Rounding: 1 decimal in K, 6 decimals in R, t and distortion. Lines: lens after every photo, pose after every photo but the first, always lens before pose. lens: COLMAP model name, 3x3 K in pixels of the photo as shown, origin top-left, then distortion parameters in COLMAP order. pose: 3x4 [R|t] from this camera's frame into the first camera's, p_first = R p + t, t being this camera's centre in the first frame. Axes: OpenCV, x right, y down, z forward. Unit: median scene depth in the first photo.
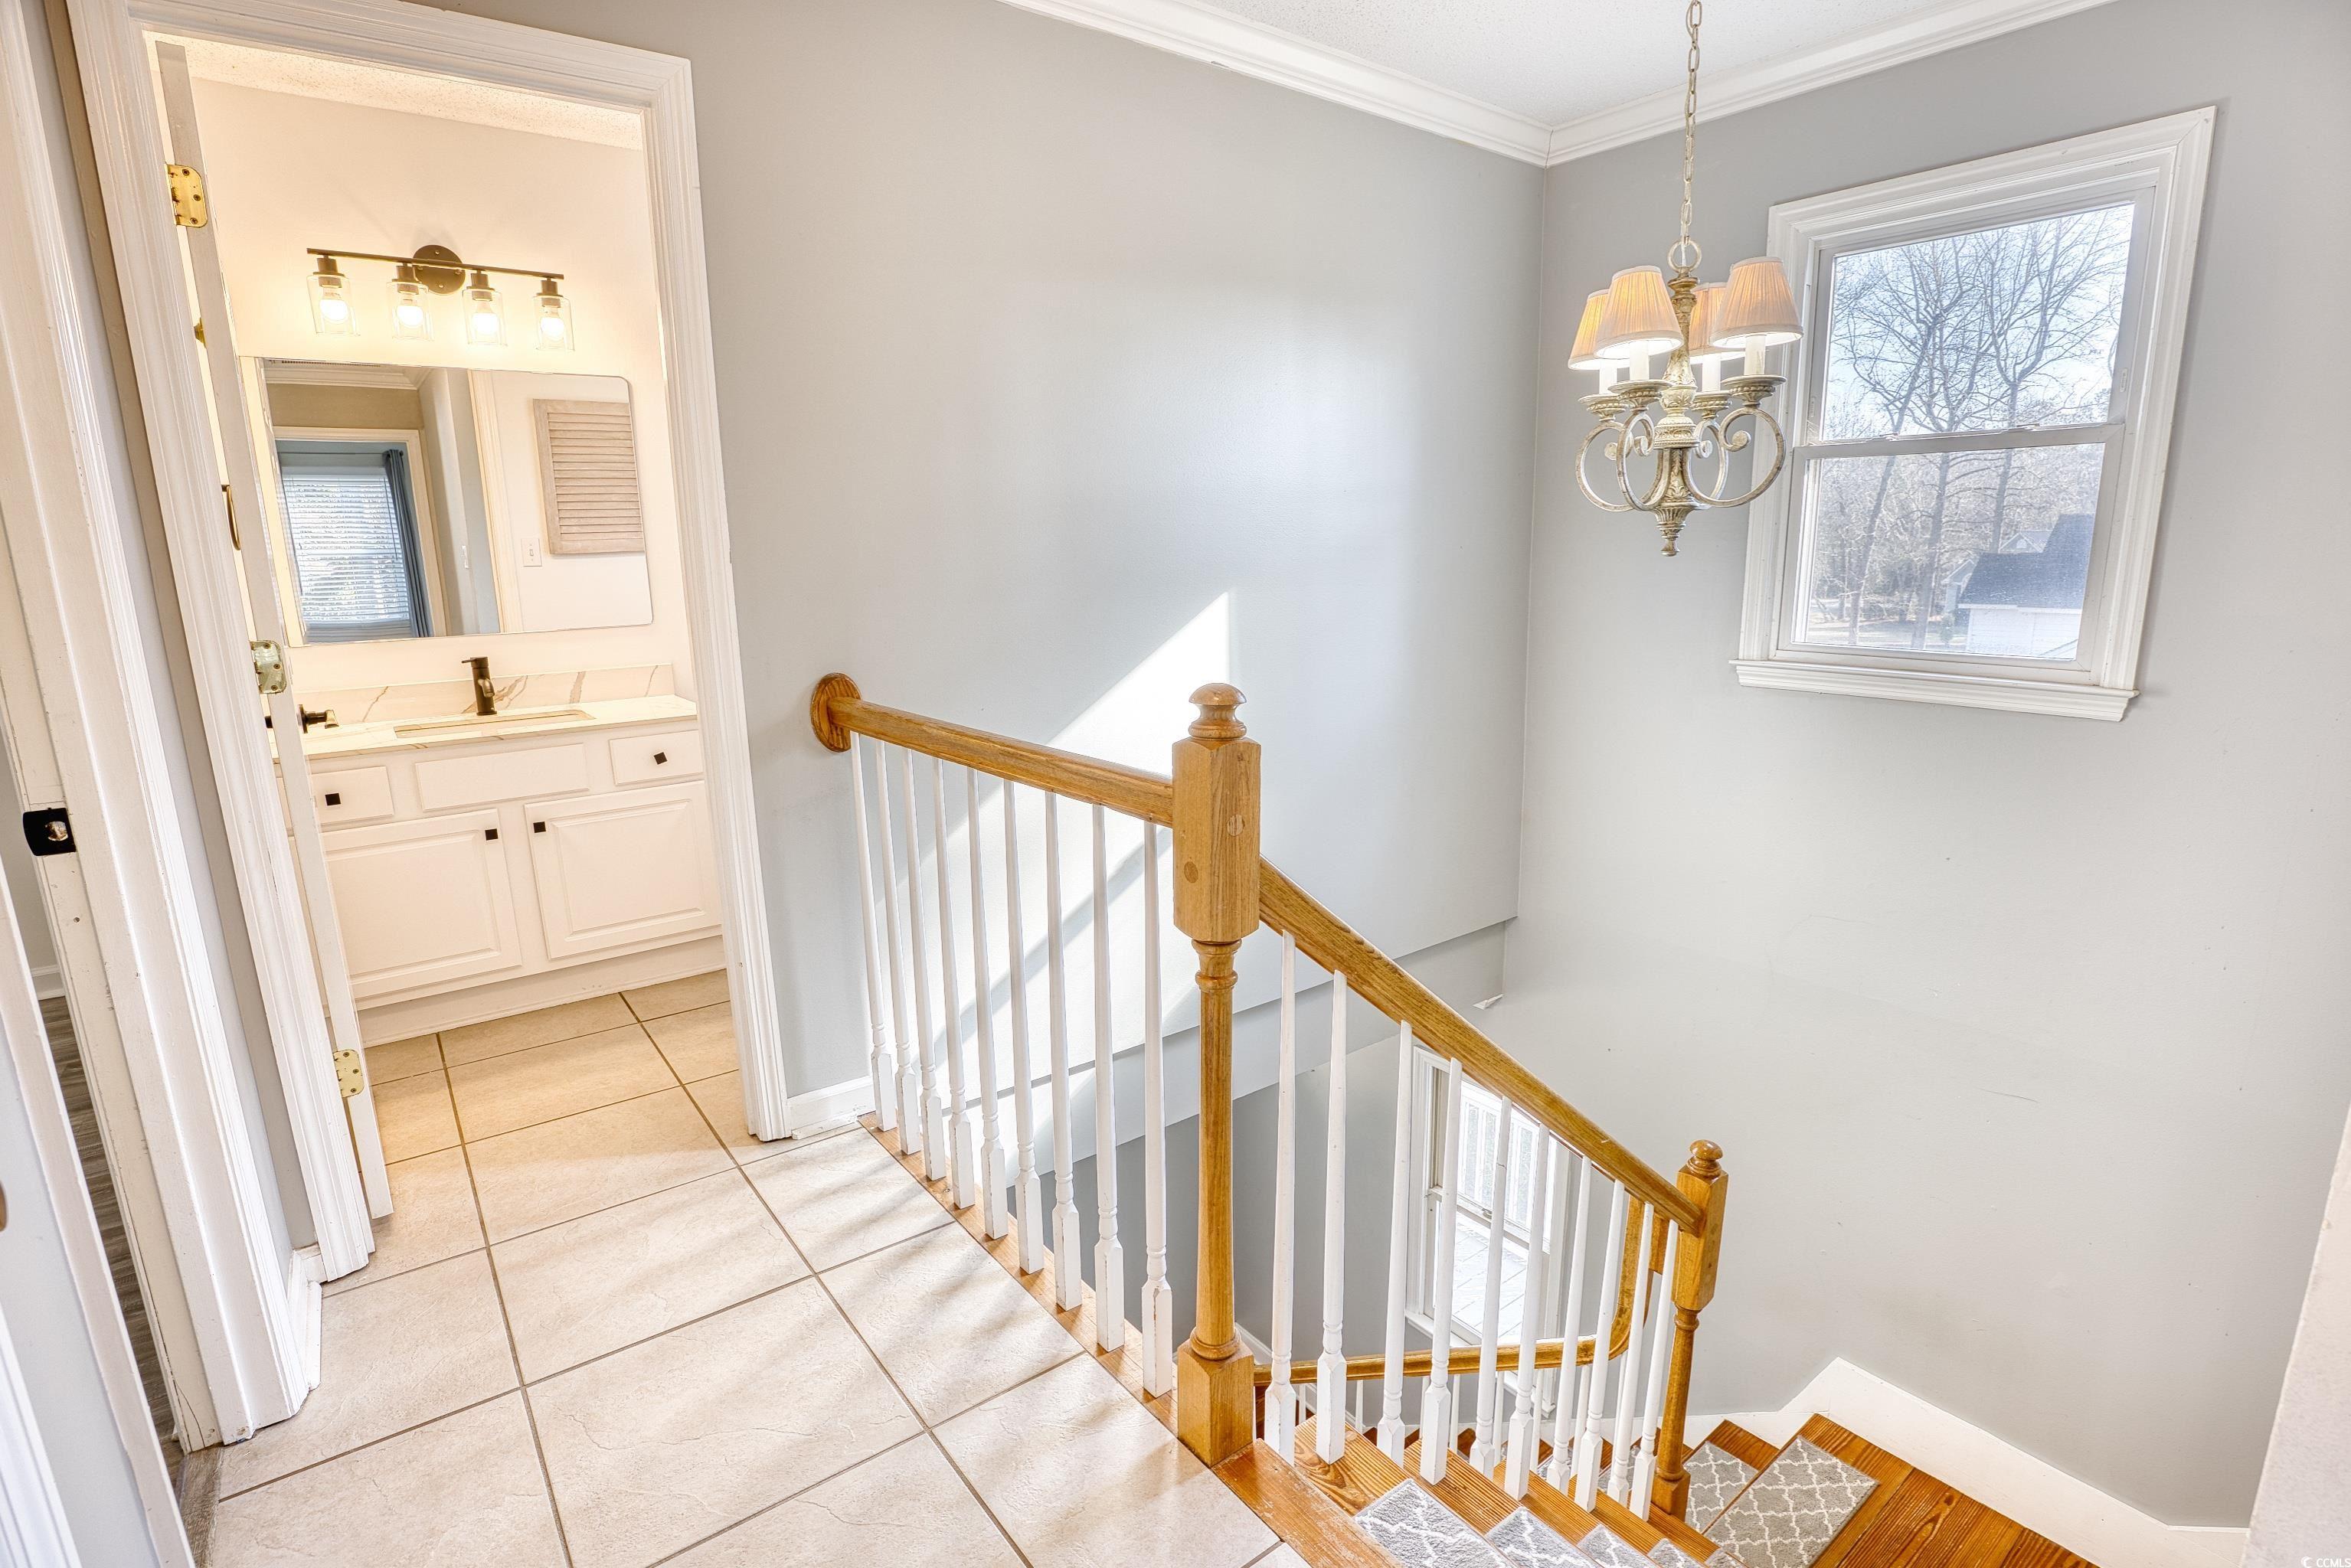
lens RADIAL K [[1117.2, 0, 1199.7], [0, 1117.2, 786.0], [0, 0, 1]] dist [-0.056396, 0.014353]
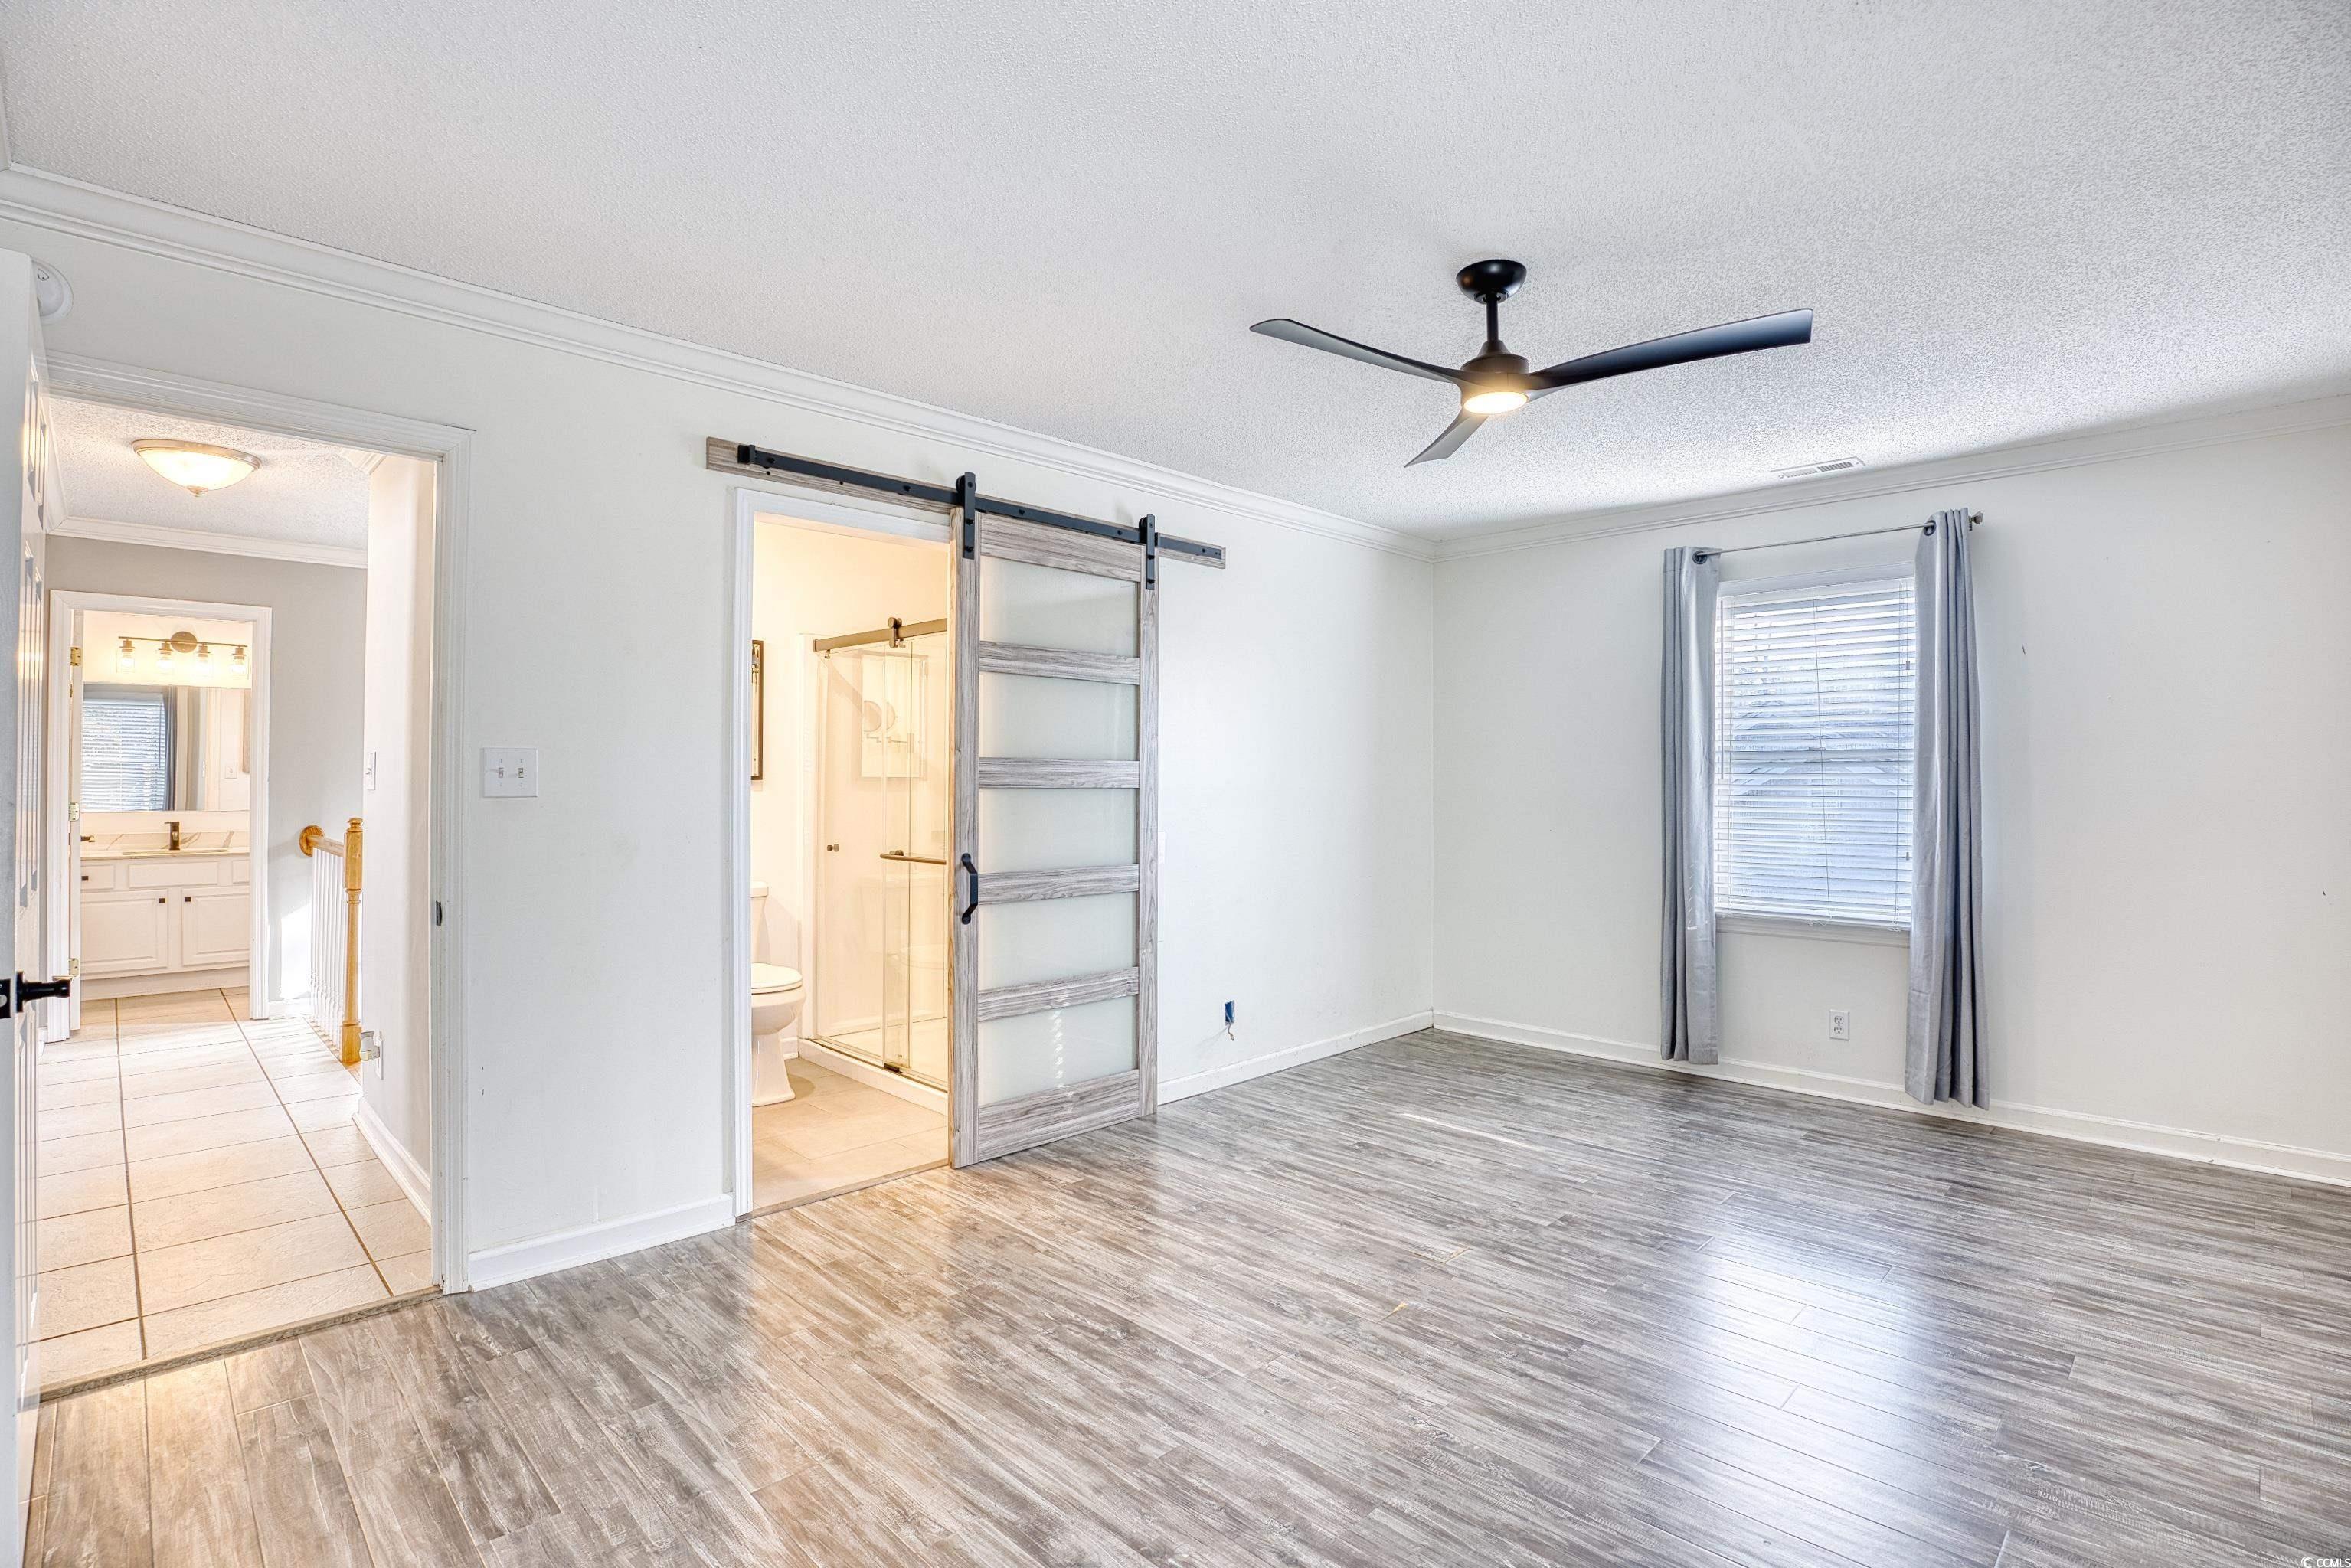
lens RADIAL K [[1117.2, 0, 1173.7], [0, 1117.2, 776.8], [0, 0, 1]] dist [-0.056396, 0.014353]
pose [[0.992942, 0.023455, 0.116255, 1.062209], [0.001689, 0.977351, -0.211617, 0.252016], [-0.118586, 0.210320, 0.970414, -1.319690]]
